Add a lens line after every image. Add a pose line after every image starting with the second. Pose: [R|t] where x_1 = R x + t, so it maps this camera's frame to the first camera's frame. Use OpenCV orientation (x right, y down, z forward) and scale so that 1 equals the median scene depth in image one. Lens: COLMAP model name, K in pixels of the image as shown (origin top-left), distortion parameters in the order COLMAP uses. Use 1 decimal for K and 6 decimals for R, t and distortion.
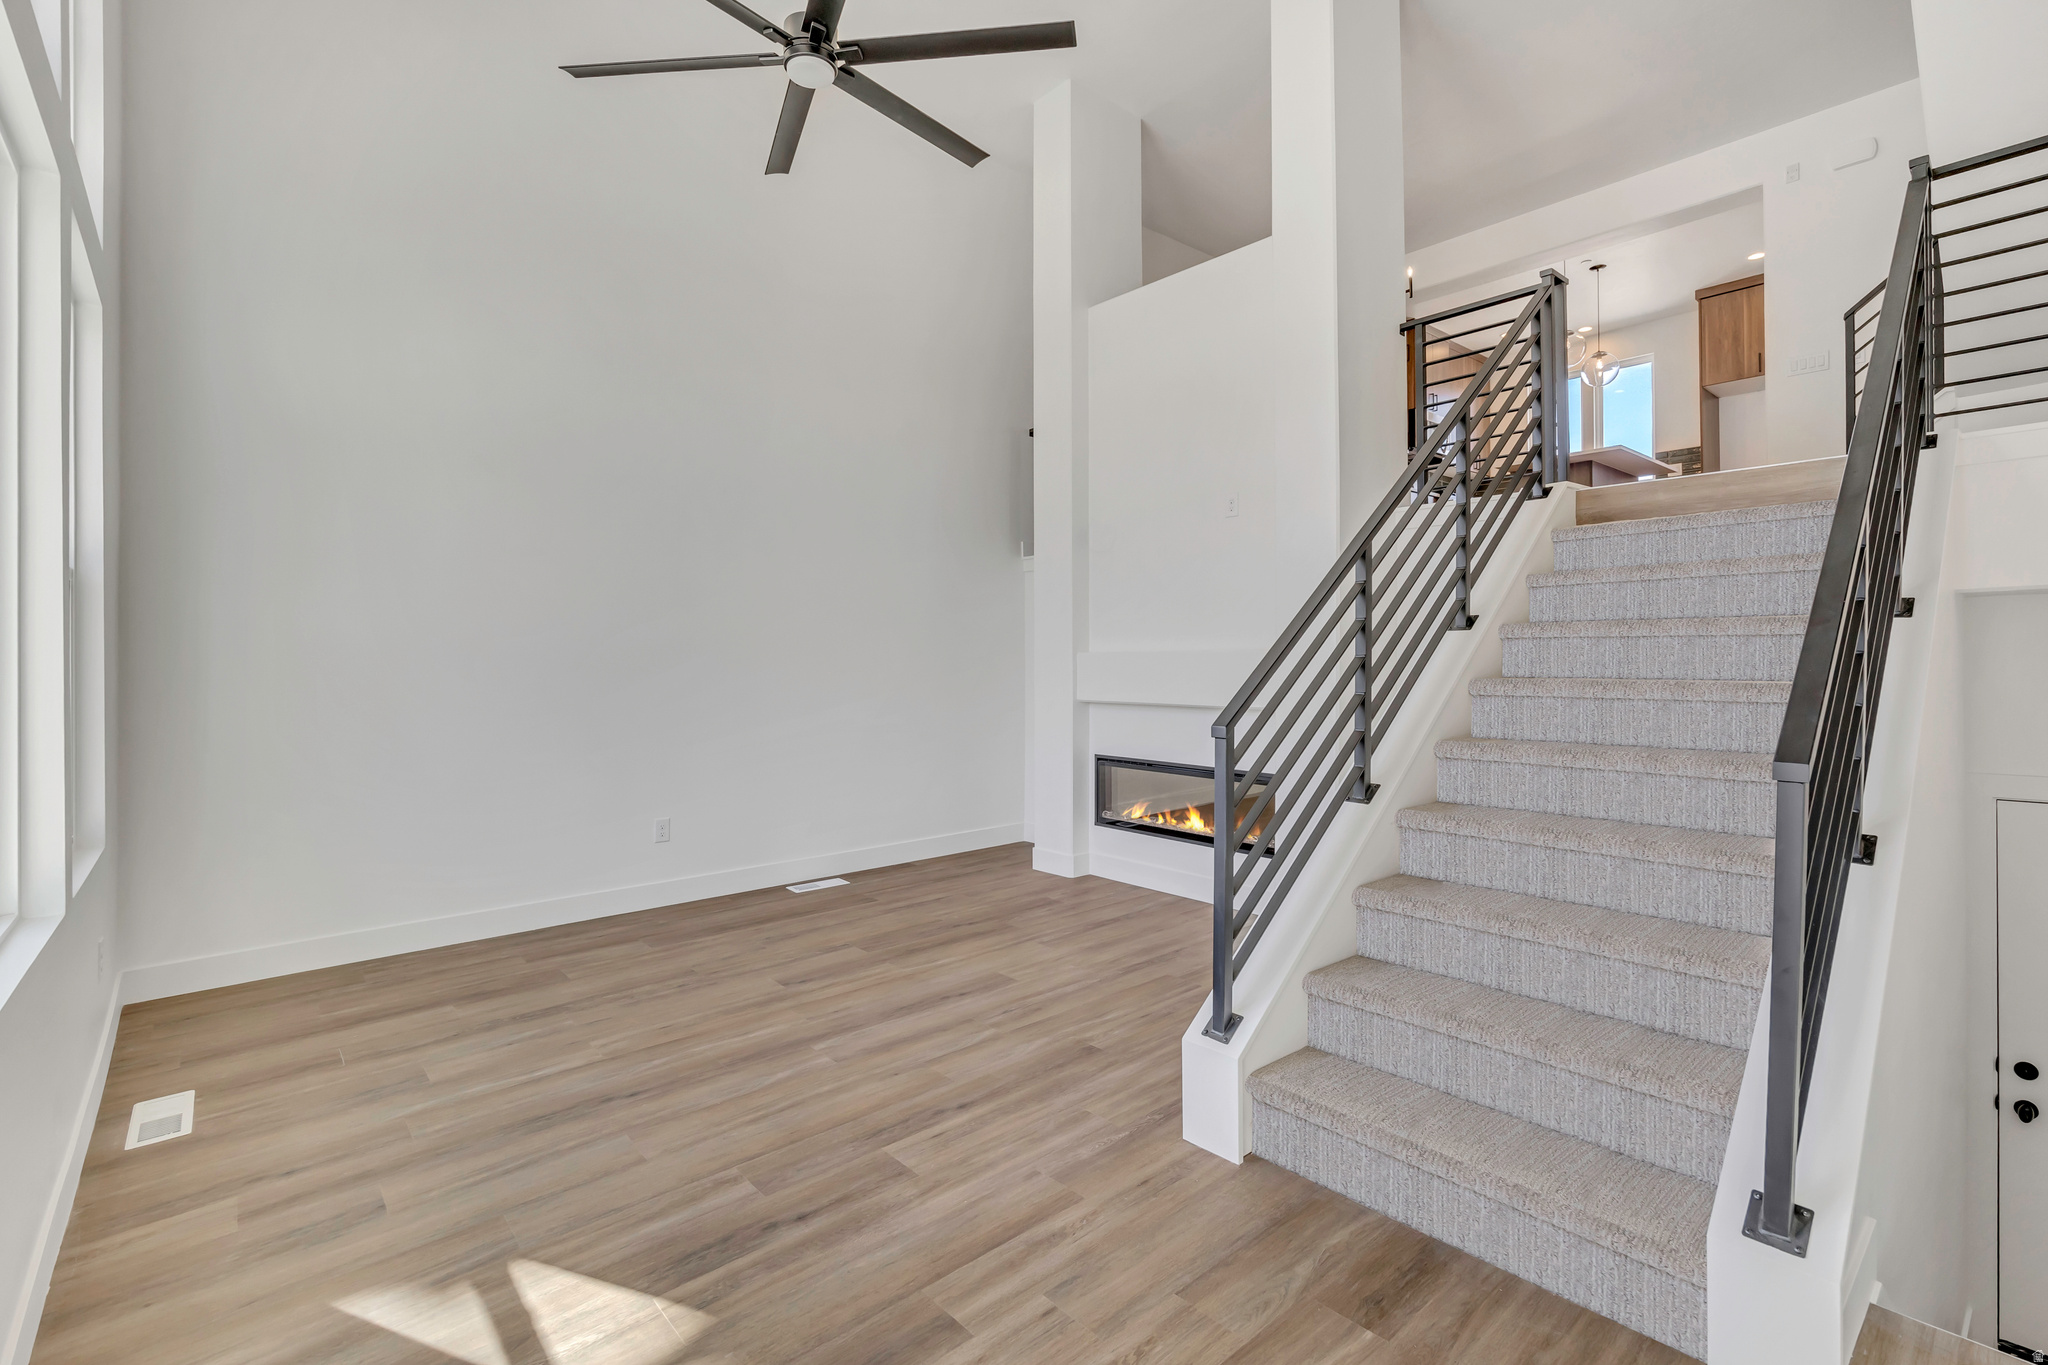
lens RADIAL K [[921.8, 0, 1022.7], [0, 921.8, 665.9], [0, 0, 1]] dist [-0.020312, 0.000199]
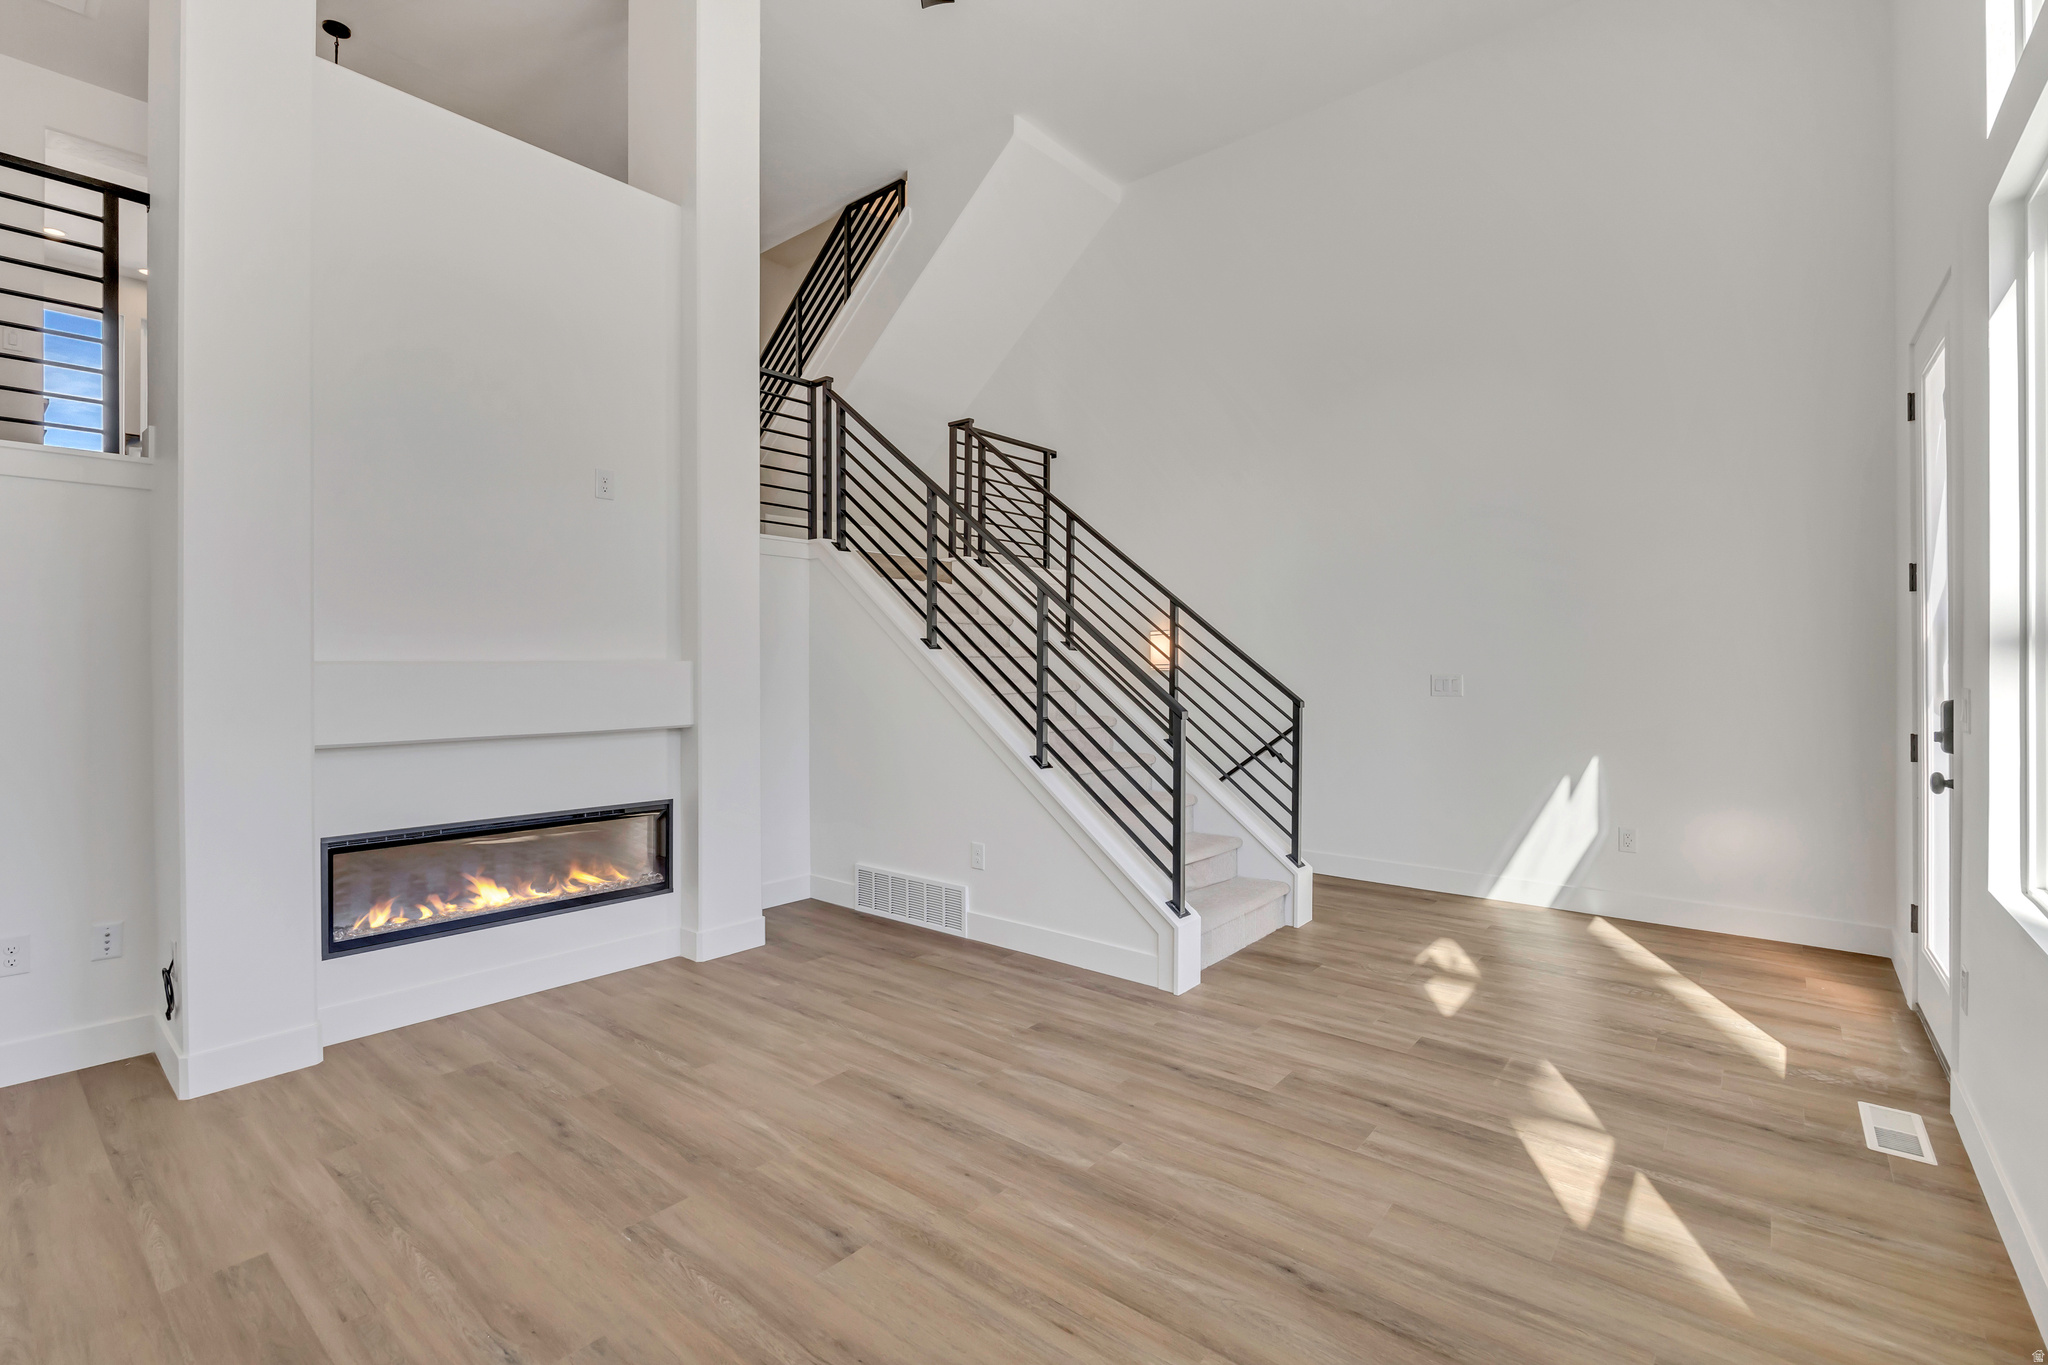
lens RADIAL K [[921.8, 0, 1023.0], [0, 921.8, 671.4], [0, 0, 1]] dist [-0.020312, 0.000199]
pose [[-0.153072, -0.001114, 0.988214, -1.130969], [0.016147, 0.999863, 0.003628, -0.006123], [-0.988083, 0.016512, -0.153033, 1.342406]]
